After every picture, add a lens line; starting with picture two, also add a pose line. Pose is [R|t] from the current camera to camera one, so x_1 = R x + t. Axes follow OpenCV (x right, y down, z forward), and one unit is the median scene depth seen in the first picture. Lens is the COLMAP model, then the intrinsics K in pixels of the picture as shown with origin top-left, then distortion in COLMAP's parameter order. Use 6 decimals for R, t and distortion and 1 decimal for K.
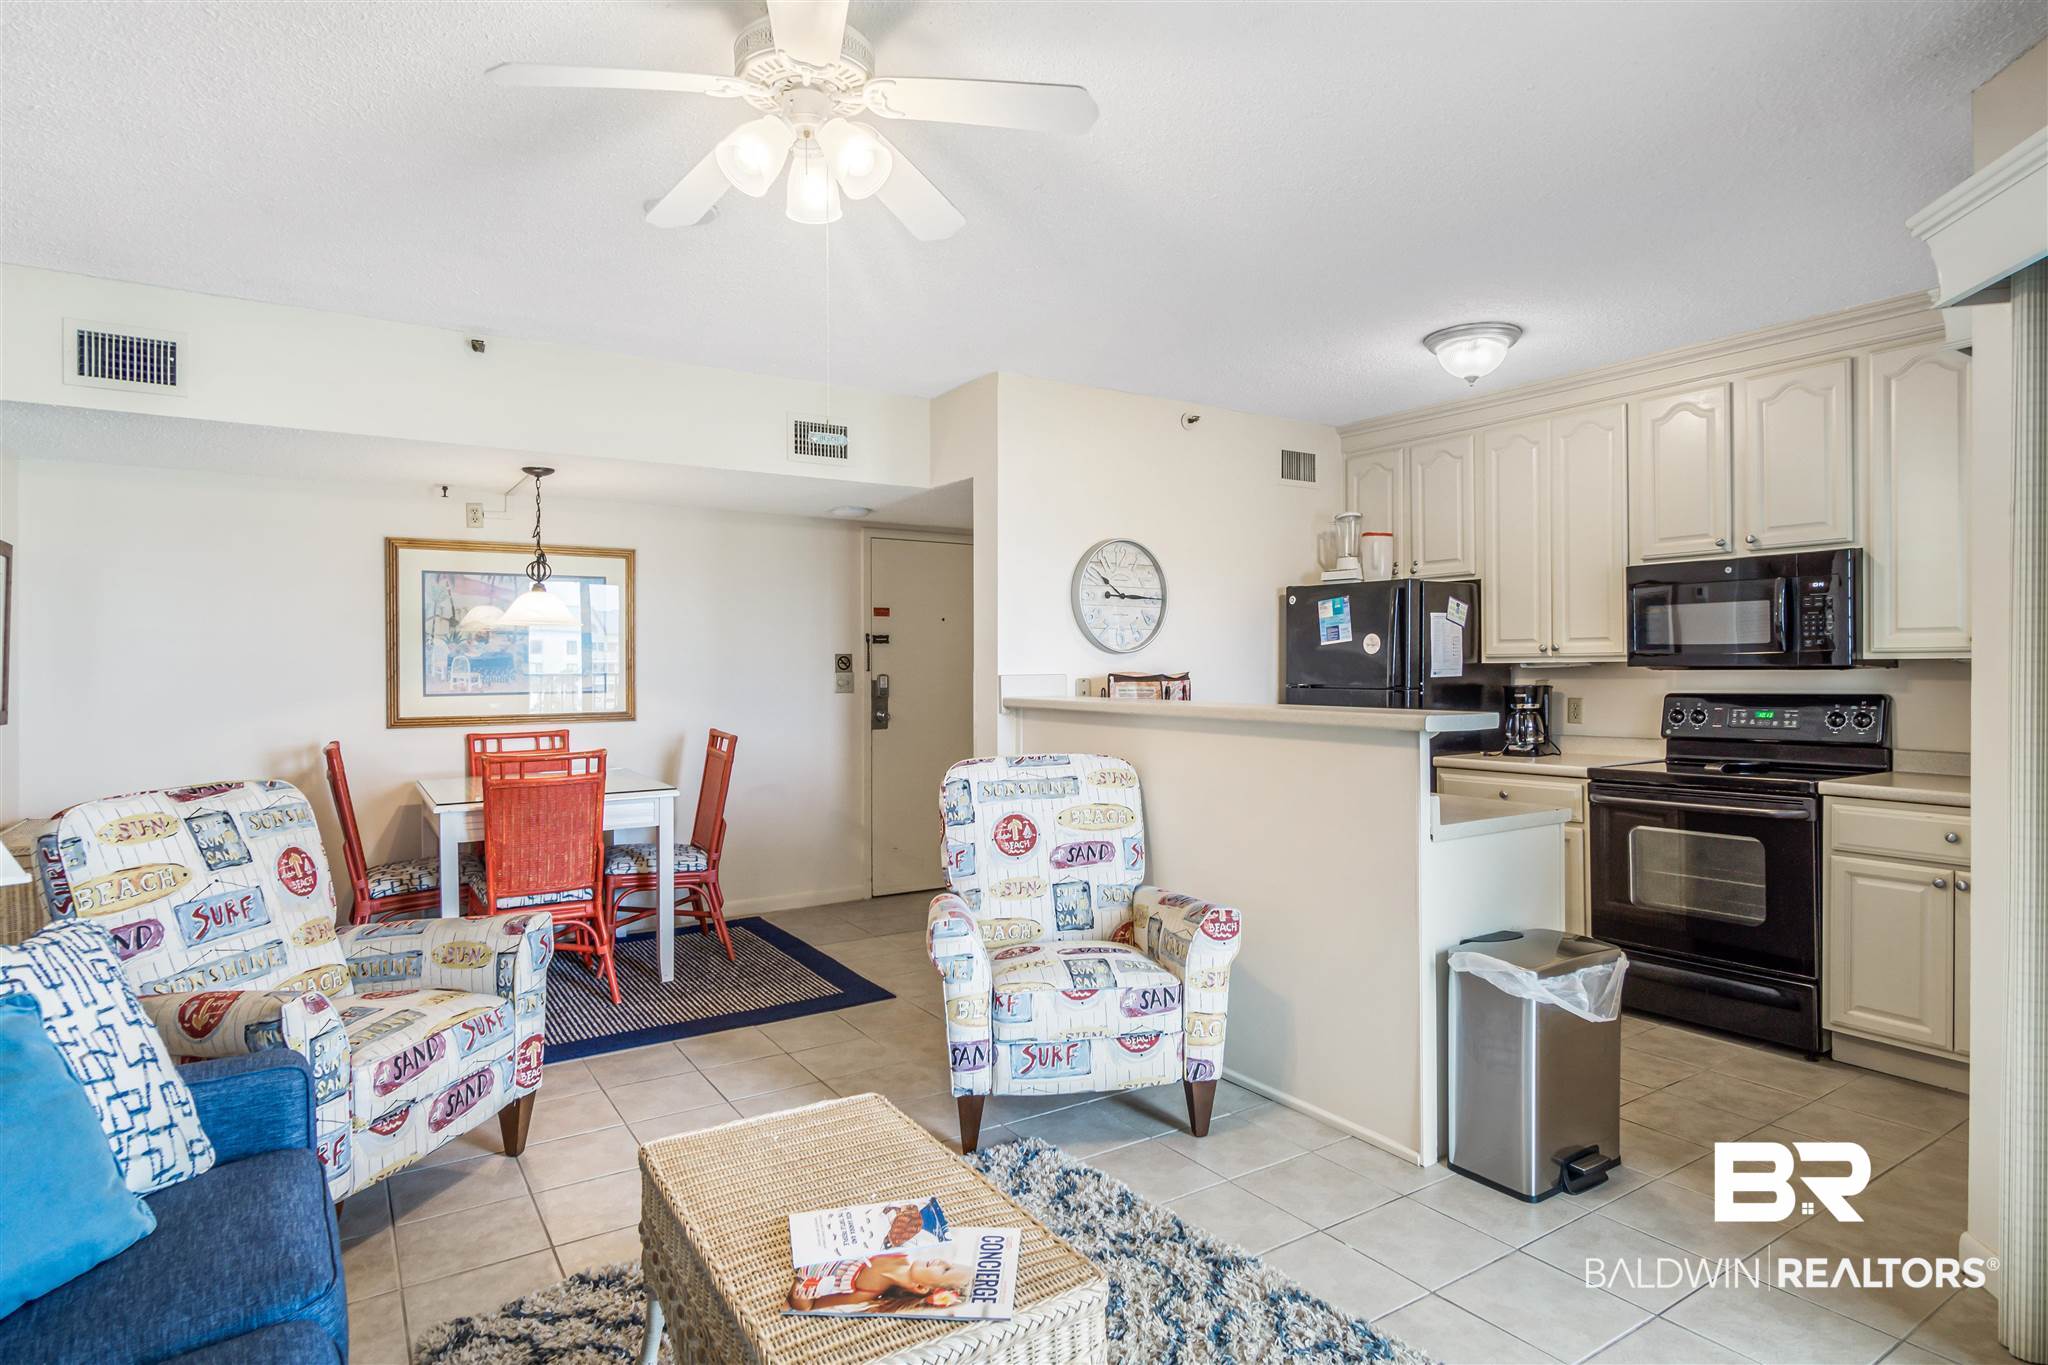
lens RADIAL K [[1112.0, 0, 1004.0], [0, 1112.0, 677.7], [0, 0, 1]] dist [-0.004331, 0.006067]
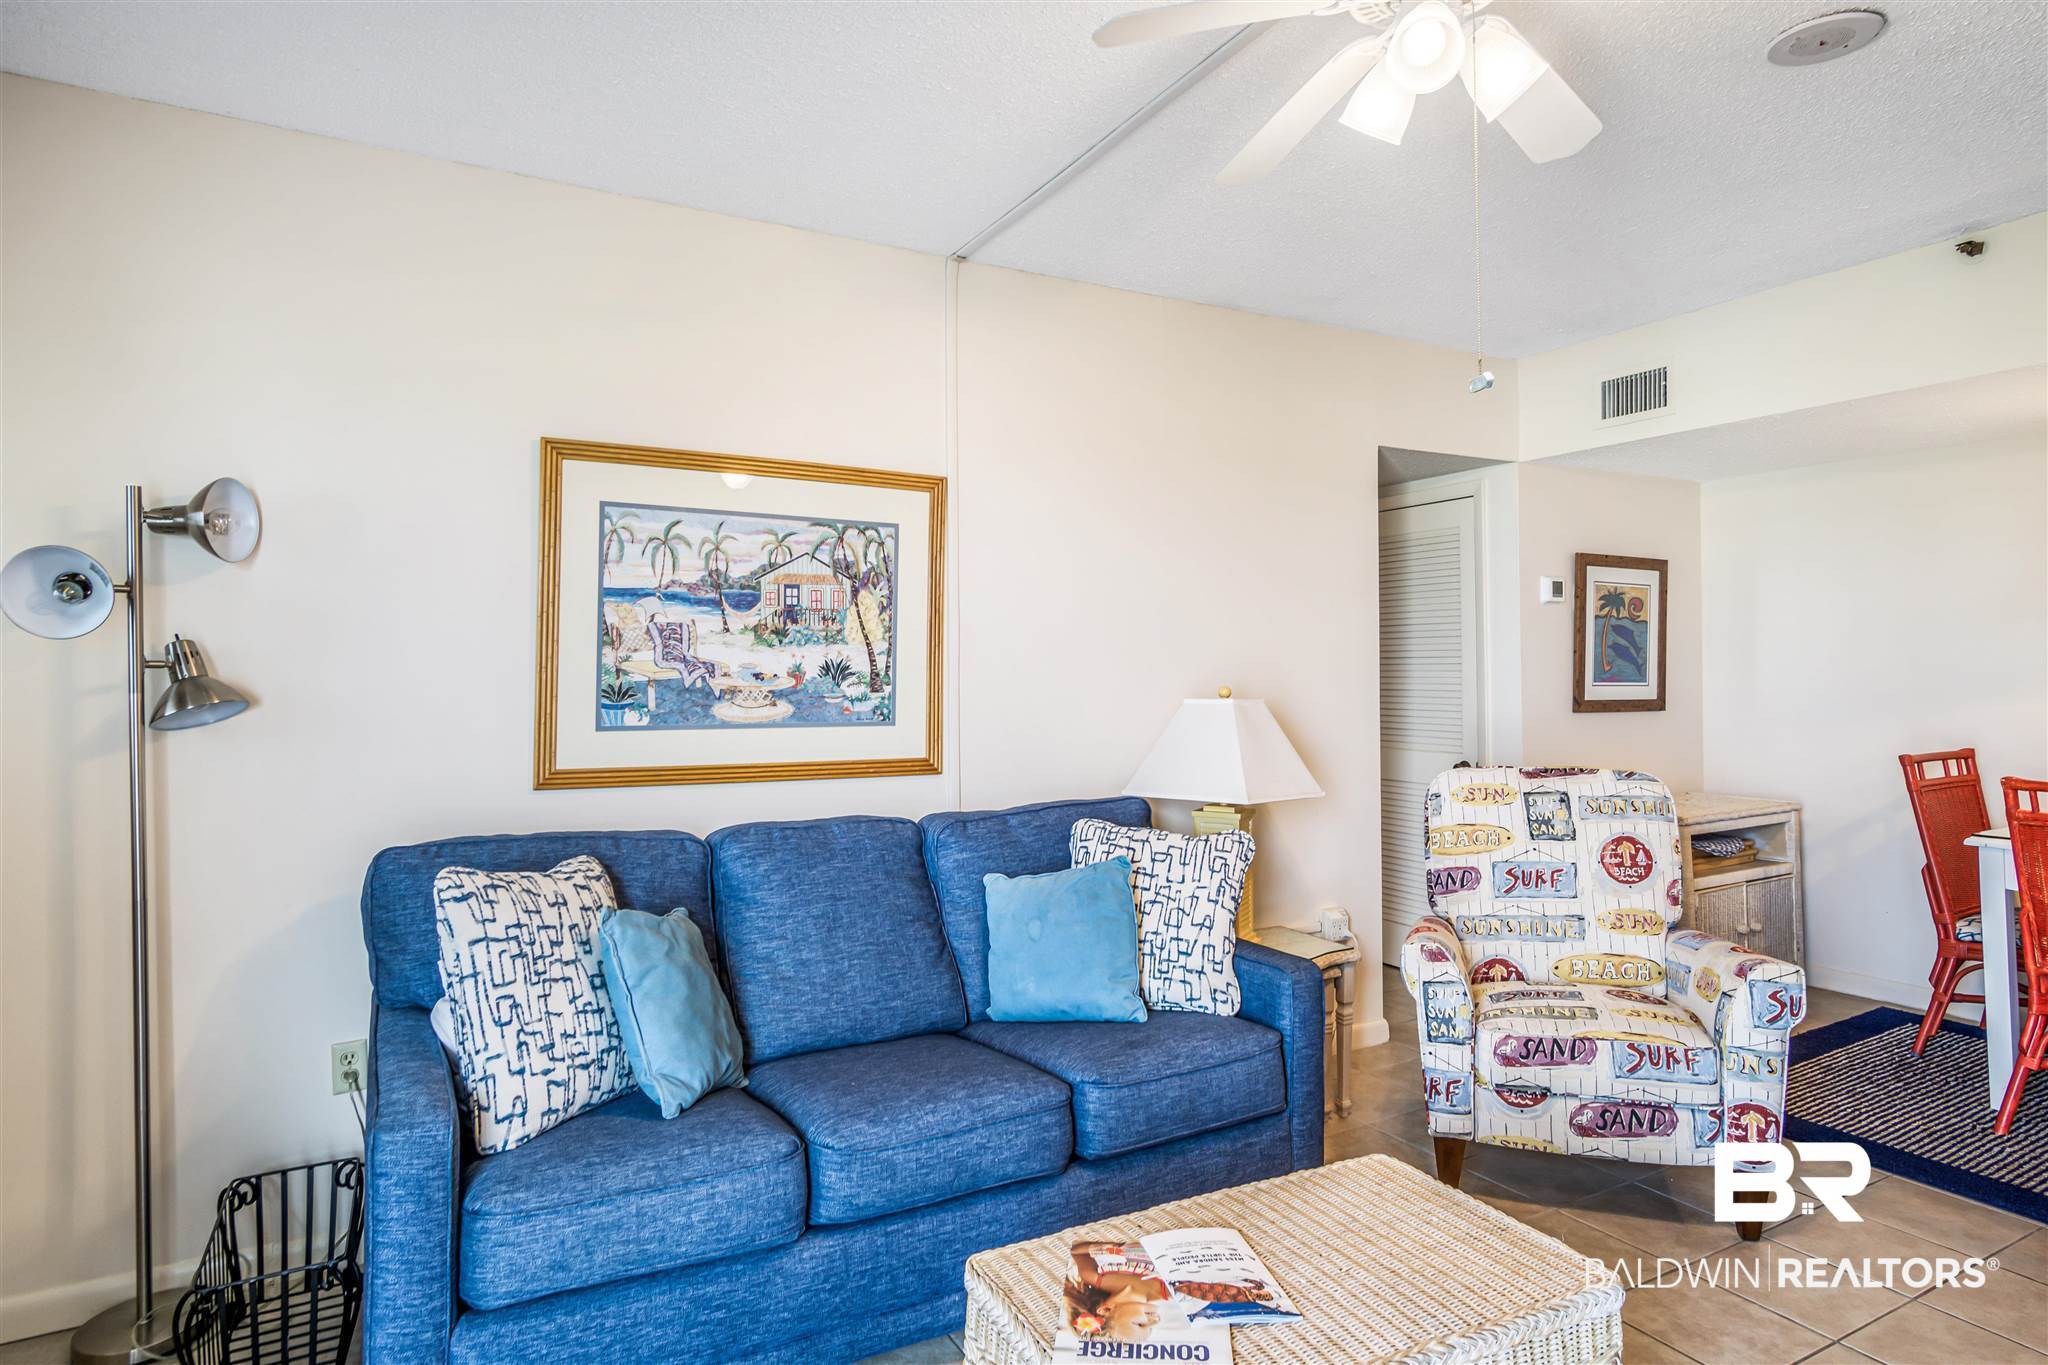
lens RADIAL K [[1112.0, 0, 993.6], [0, 1112.0, 658.9], [0, 0, 1]] dist [-0.004331, 0.006067]
pose [[-0.073584, -0.006111, -0.997270, 0.330756], [-0.003787, 0.999976, -0.005848, -0.004231], [0.997282, 0.003346, -0.073605, 0.356923]]
